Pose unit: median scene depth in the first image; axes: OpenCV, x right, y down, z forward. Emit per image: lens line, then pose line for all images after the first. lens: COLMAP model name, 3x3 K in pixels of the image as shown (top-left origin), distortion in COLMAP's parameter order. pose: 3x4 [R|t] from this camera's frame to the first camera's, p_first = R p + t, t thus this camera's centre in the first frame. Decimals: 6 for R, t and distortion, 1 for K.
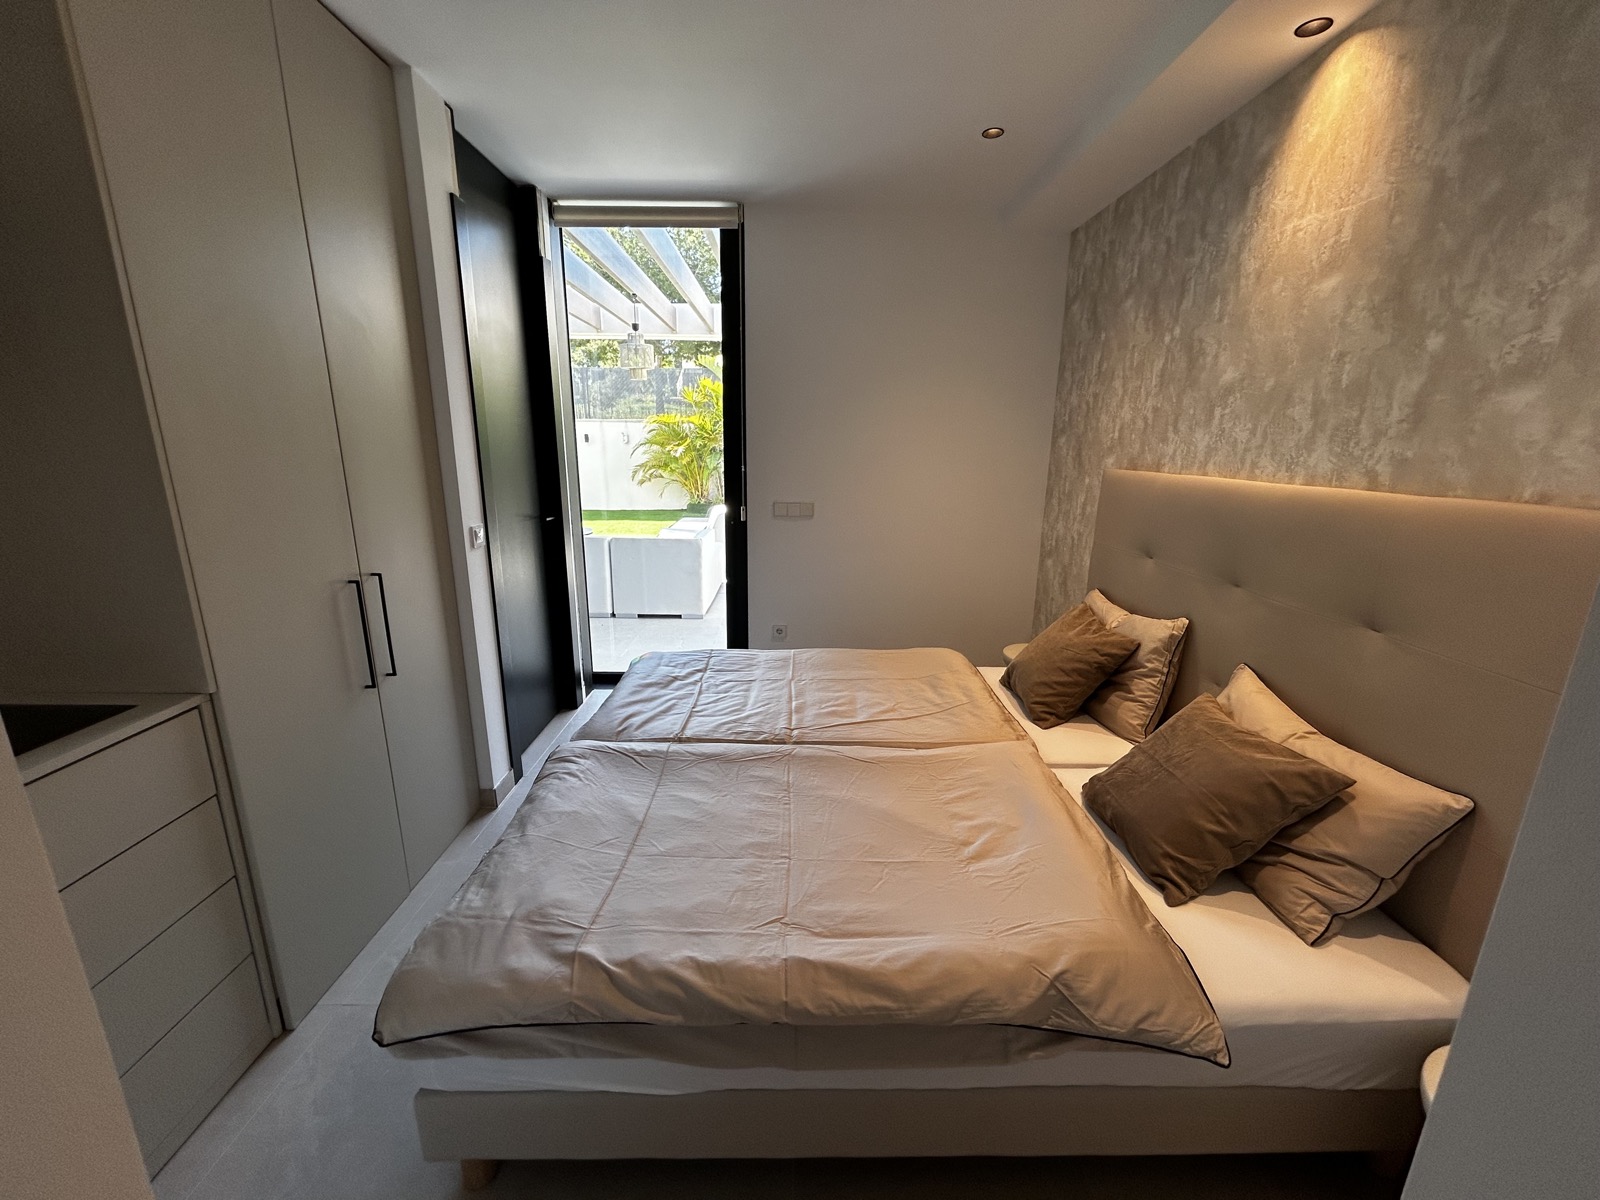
lens RADIAL K [[648.4, 0, 800.0], [0, 648.4, 600.0], [0, 0, 1]] dist [-0.001952, 0.001308]
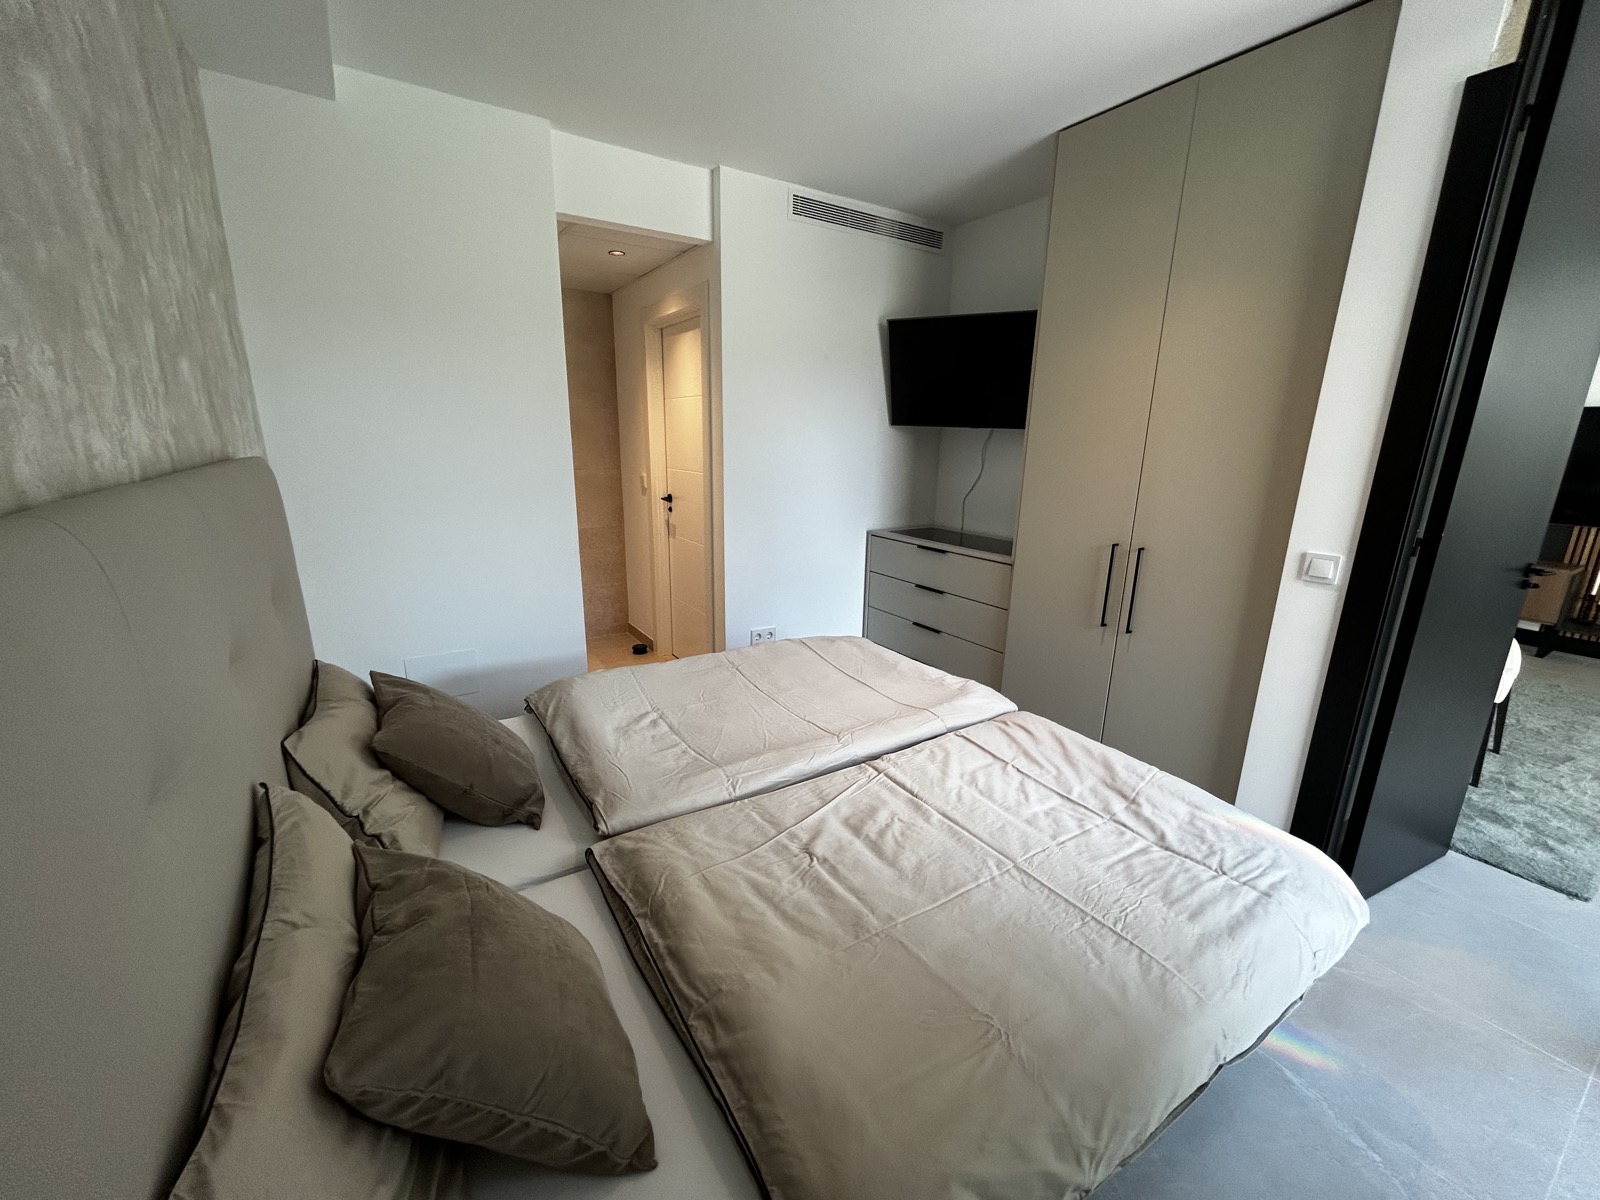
lens RADIAL K [[648.4, 0, 800.0], [0, 648.4, 600.0], [0, 0, 1]] dist [-0.001952, 0.001308]
pose [[-0.846021, 0.108029, -0.522091, 0.443045], [-0.153117, 0.888771, 0.432019, -0.314047], [0.510690, 0.445438, -0.735378, 1.317645]]
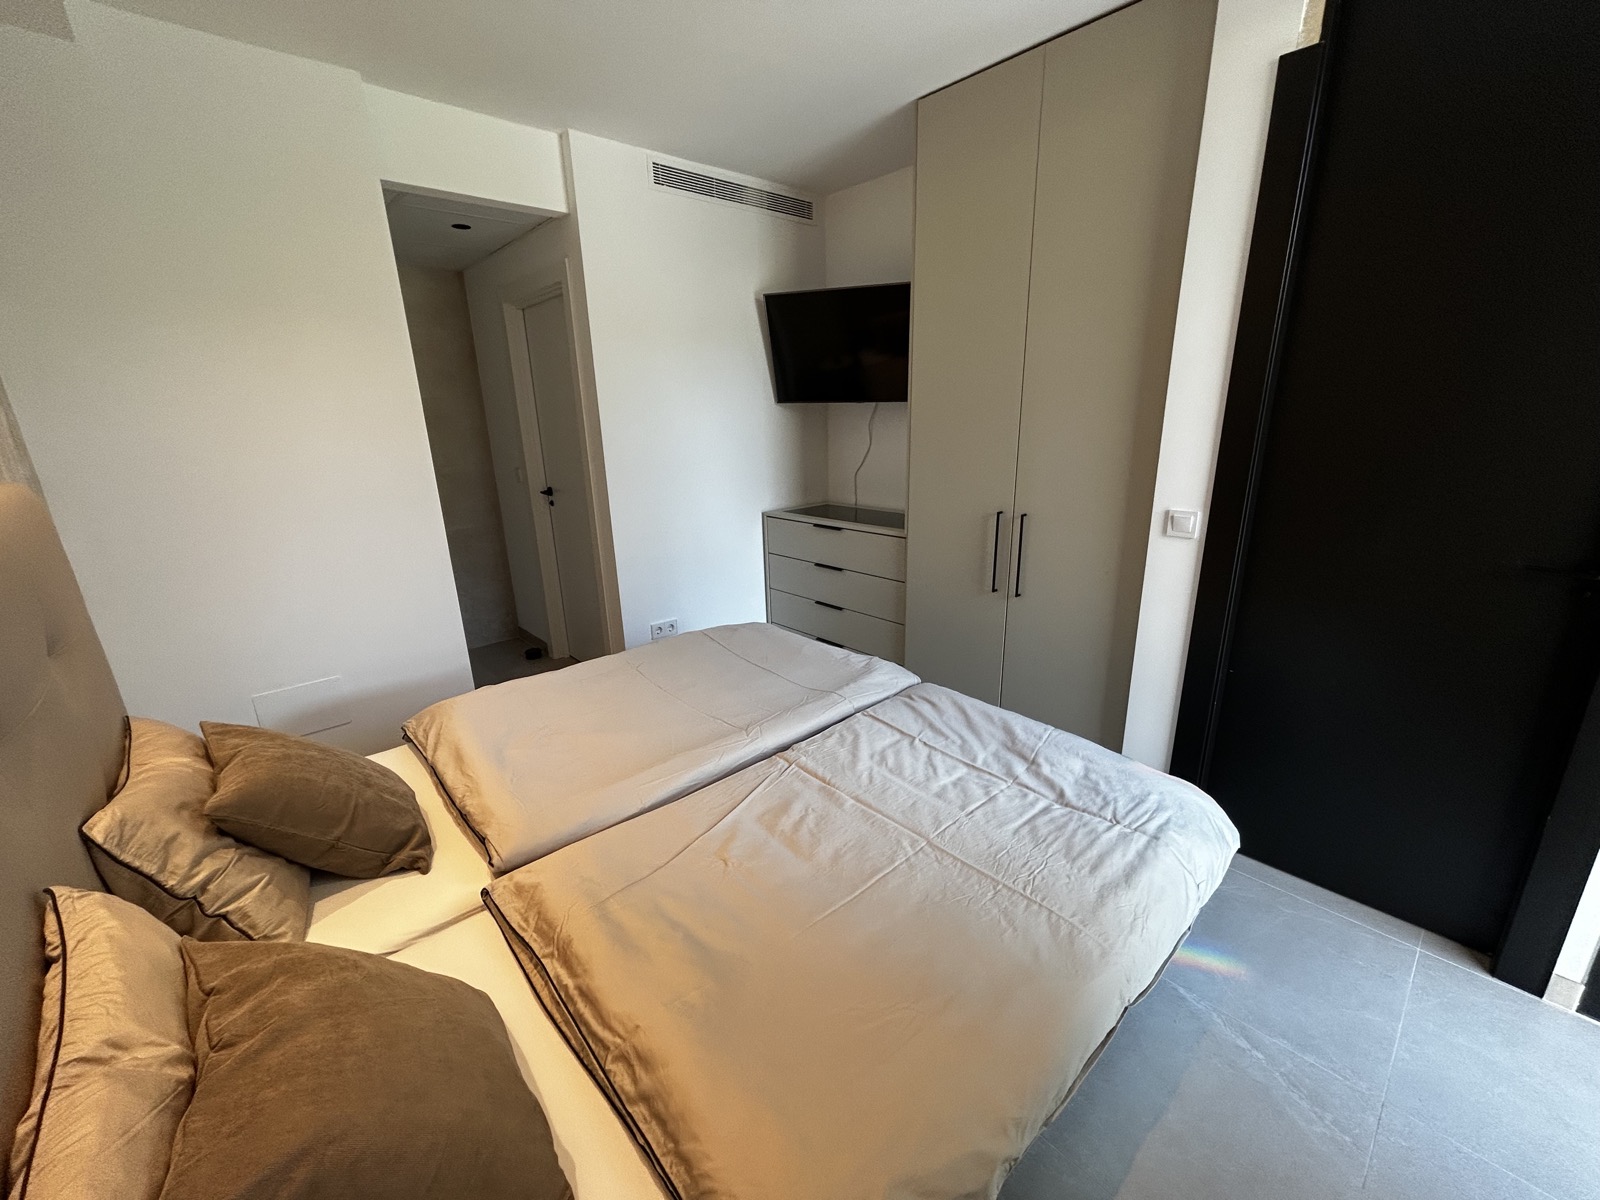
lens RADIAL K [[648.4, 0, 800.0], [0, 648.4, 600.0], [0, 0, 1]] dist [-0.001952, 0.001308]
pose [[-0.749138, 0.197602, -0.632254, 0.418144], [-0.140004, 0.885676, 0.442692, -0.321337], [0.647450, 0.420156, -0.635829, 1.301003]]
